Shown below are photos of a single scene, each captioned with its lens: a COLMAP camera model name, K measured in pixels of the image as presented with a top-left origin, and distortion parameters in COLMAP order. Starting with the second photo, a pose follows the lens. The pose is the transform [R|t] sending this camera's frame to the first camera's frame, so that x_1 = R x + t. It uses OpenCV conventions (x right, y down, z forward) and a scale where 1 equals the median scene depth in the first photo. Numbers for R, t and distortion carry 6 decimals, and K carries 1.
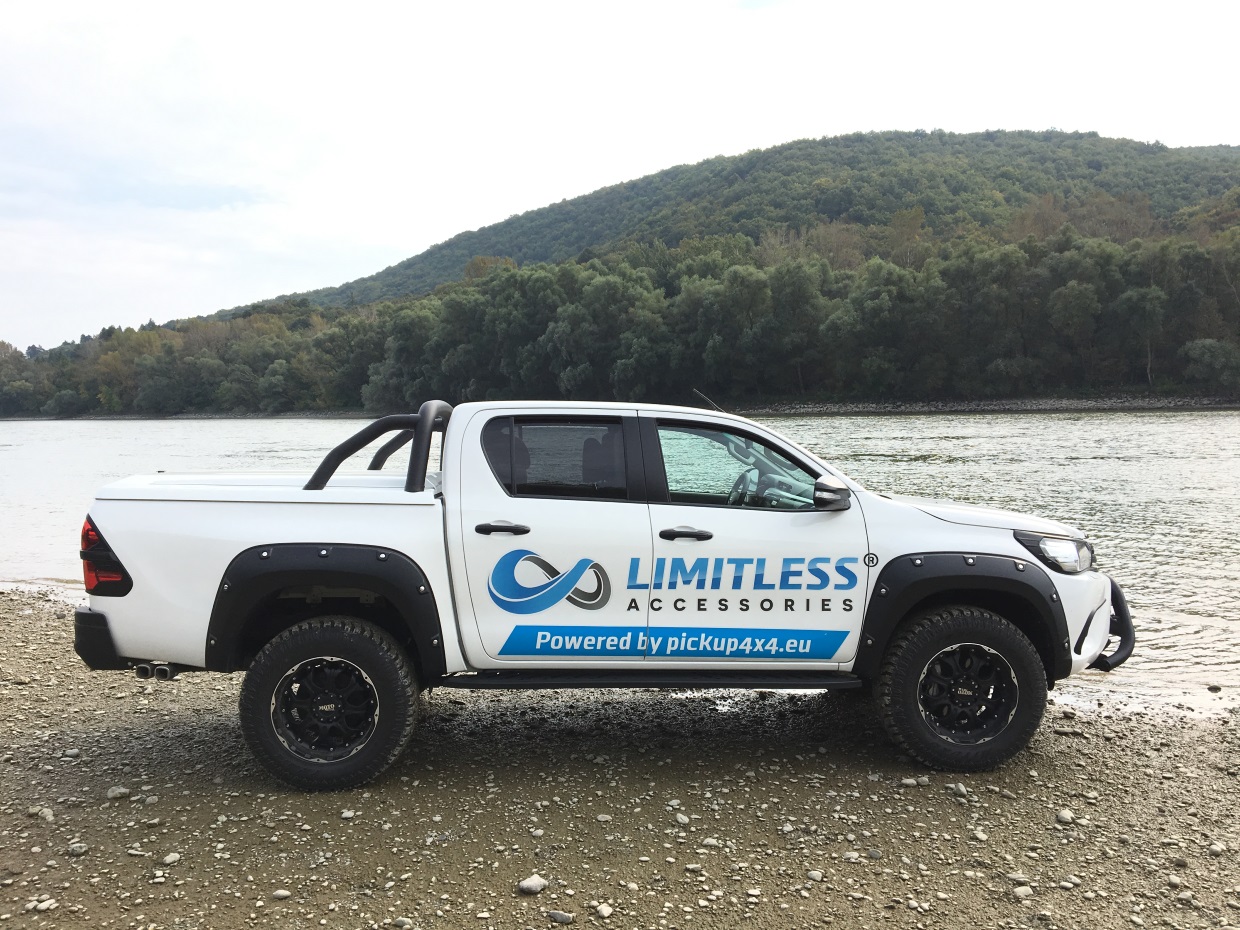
lens RADIAL K [[1040.7, 0, 618.0], [0, 1040.7, 462.2], [0, 0, 1]] dist [0.096608, -0.132285]
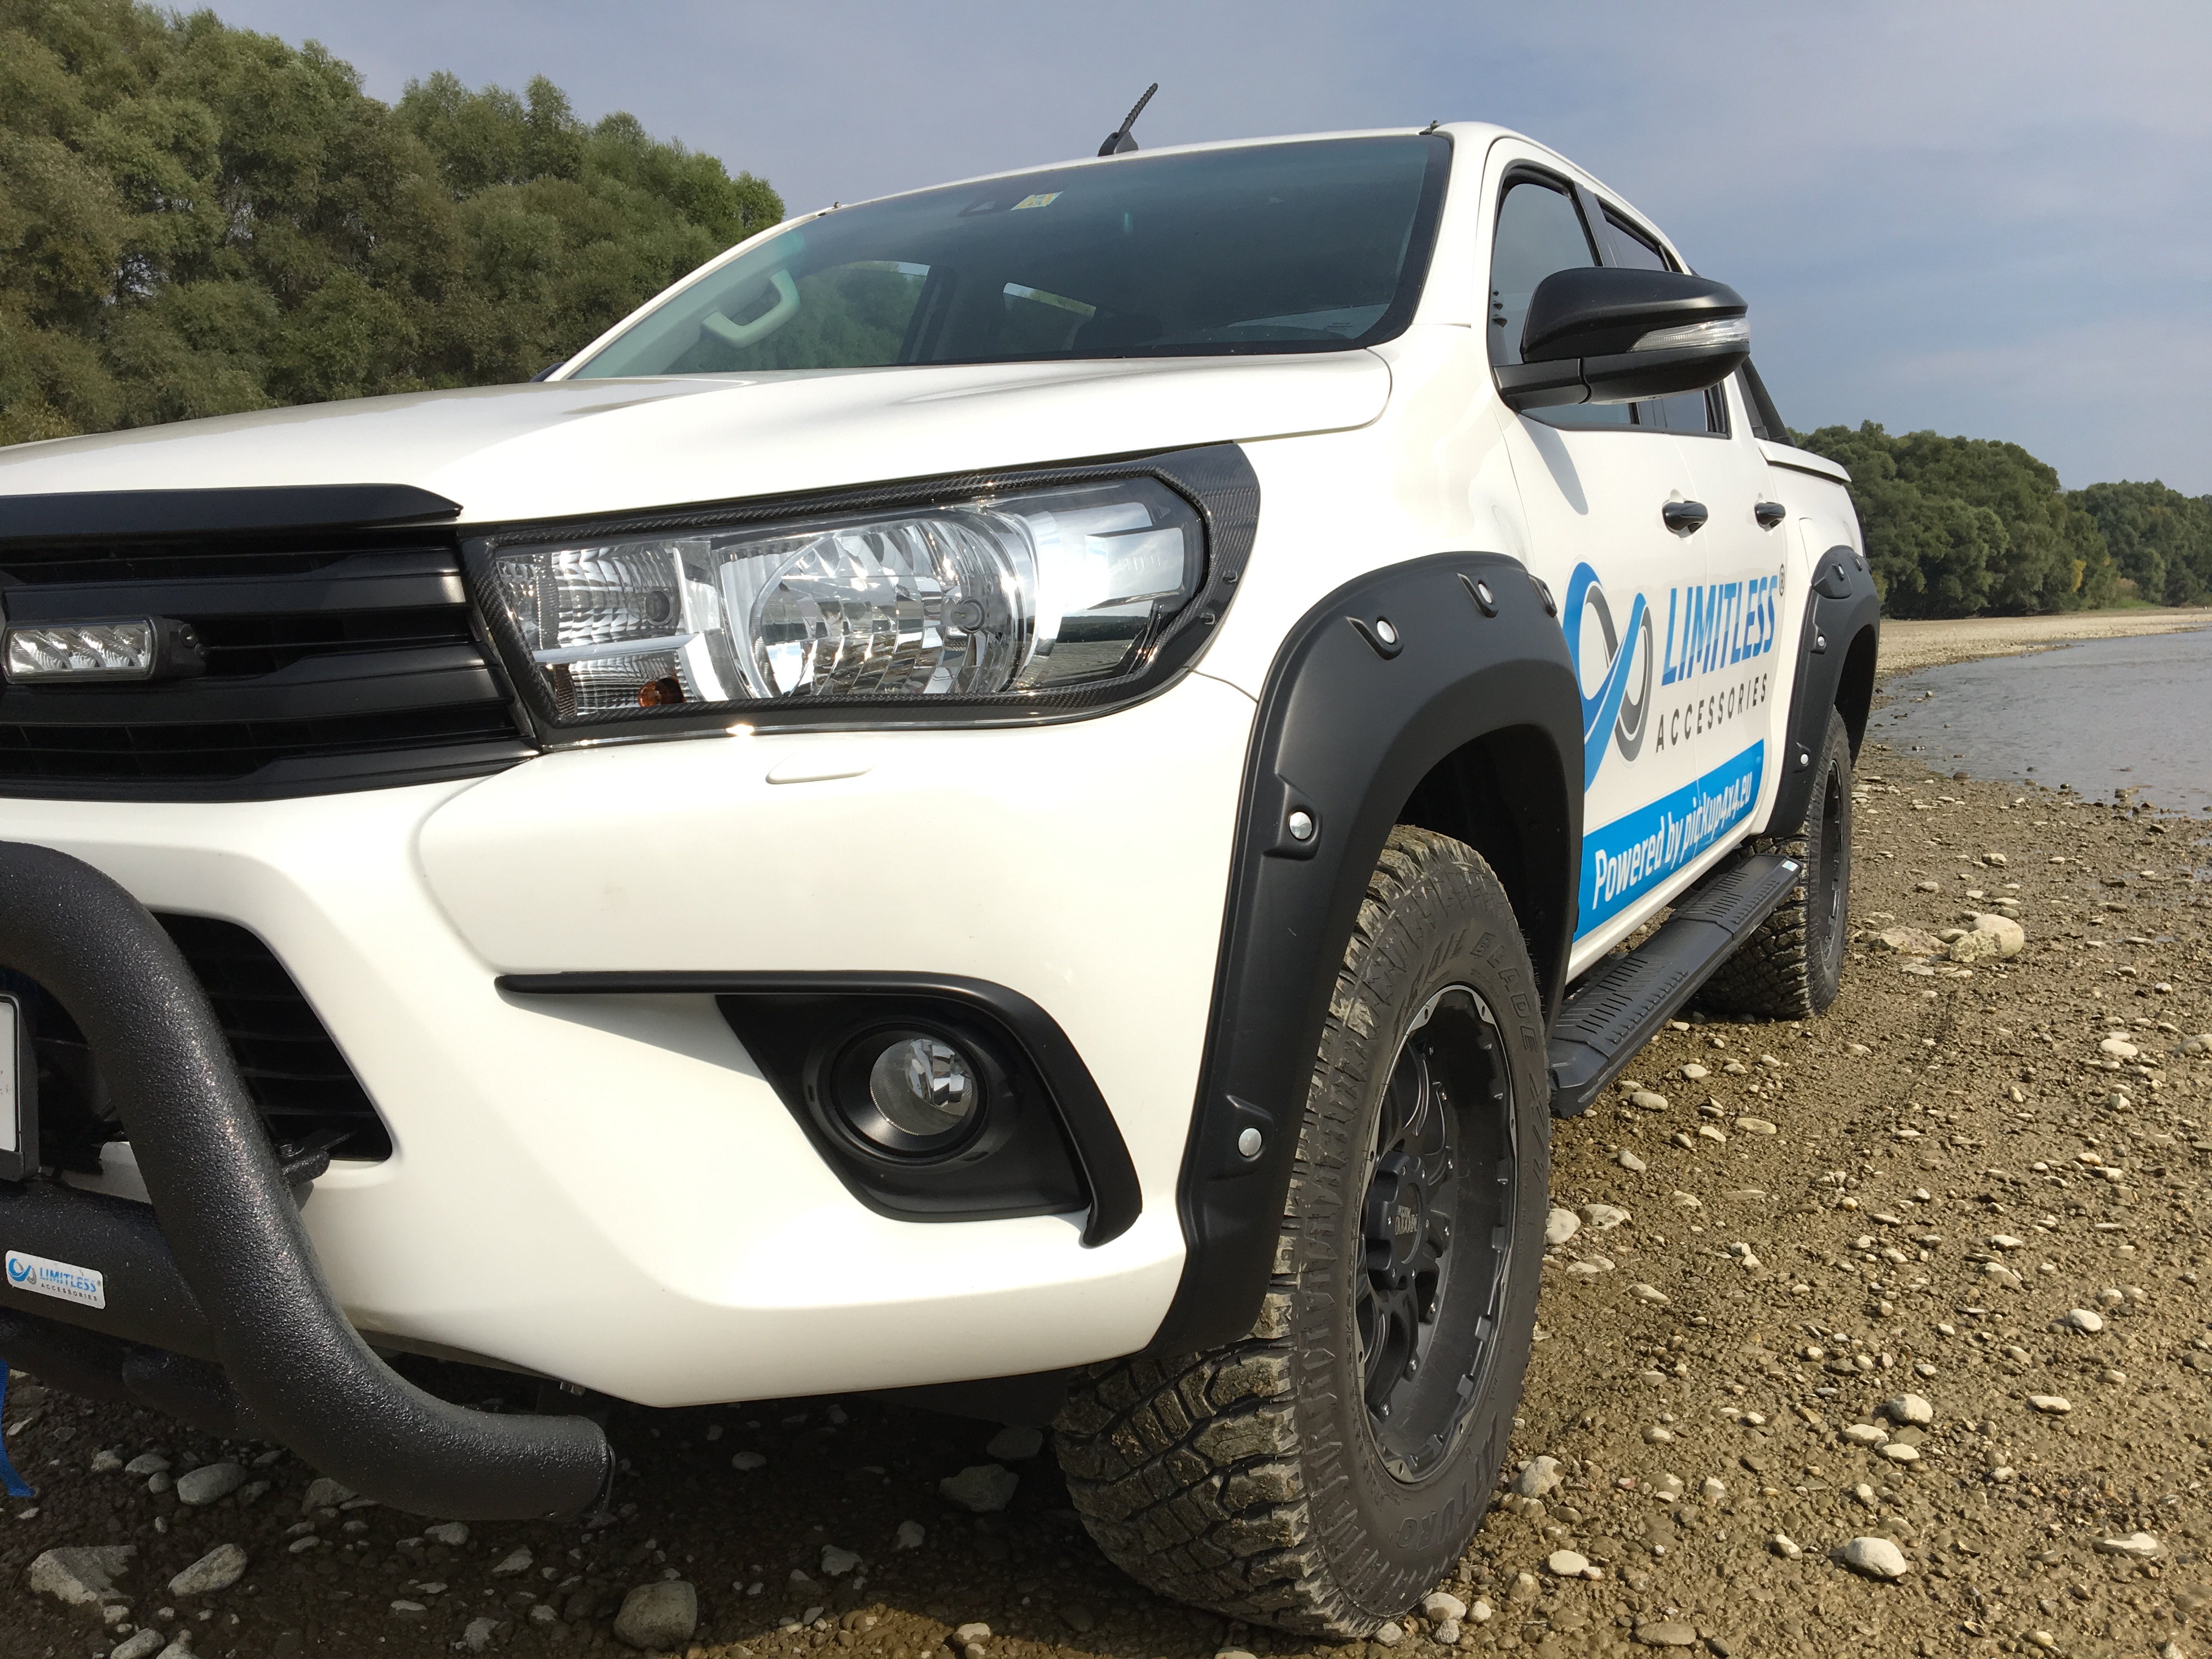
lens RADIAL K [[1864.5, 0, 1111.6], [0, 1864.5, 824.9], [0, 0, 1]] dist [0.111870, -0.198890]
pose [[0.513306, -0.135859, 0.847384, -0.584231], [0.043128, 0.990226, 0.132635, 0.078687], [-0.857121, -0.031536, 0.514148, 0.839059]]
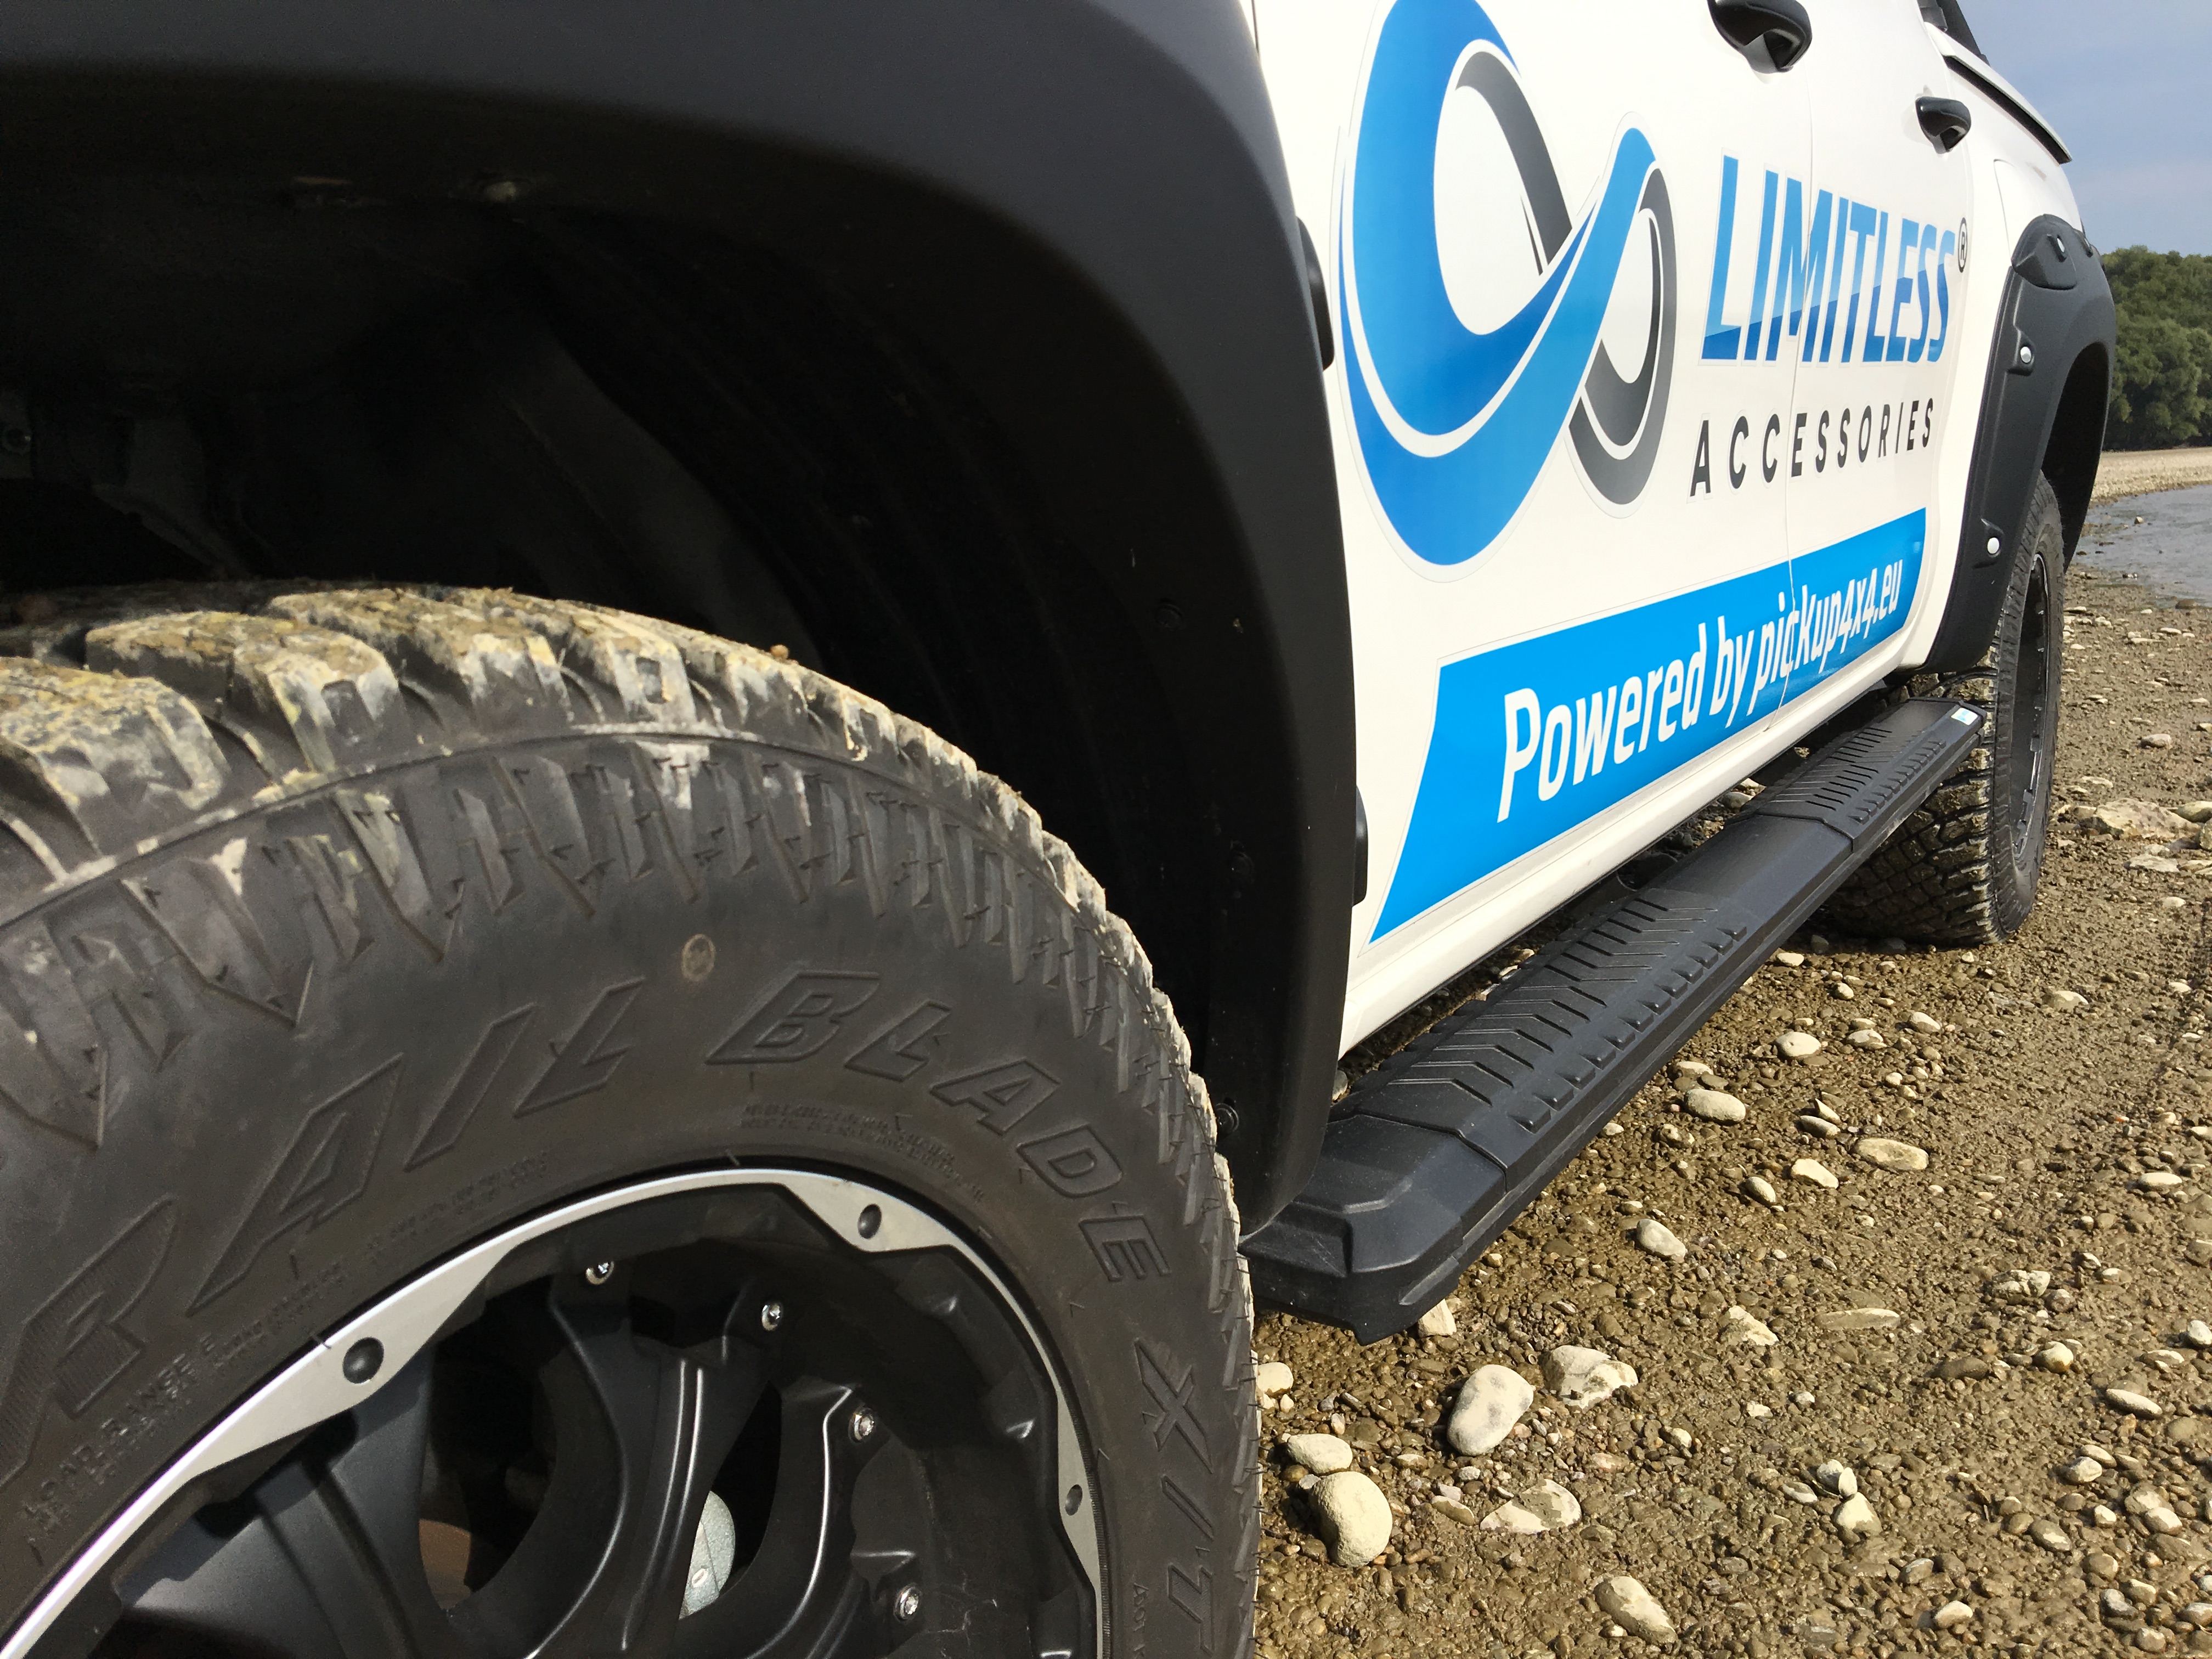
lens RADIAL K [[1867.8, 0, 1119.5], [0, 1867.8, 831.3], [0, 0, 1]] dist [0.077359, -0.104749]
pose [[0.576988, -0.205586, 0.790455, -0.290616], [0.064808, 0.976275, 0.206609, 0.126447], [-0.814177, -0.067983, 0.576622, 0.895058]]
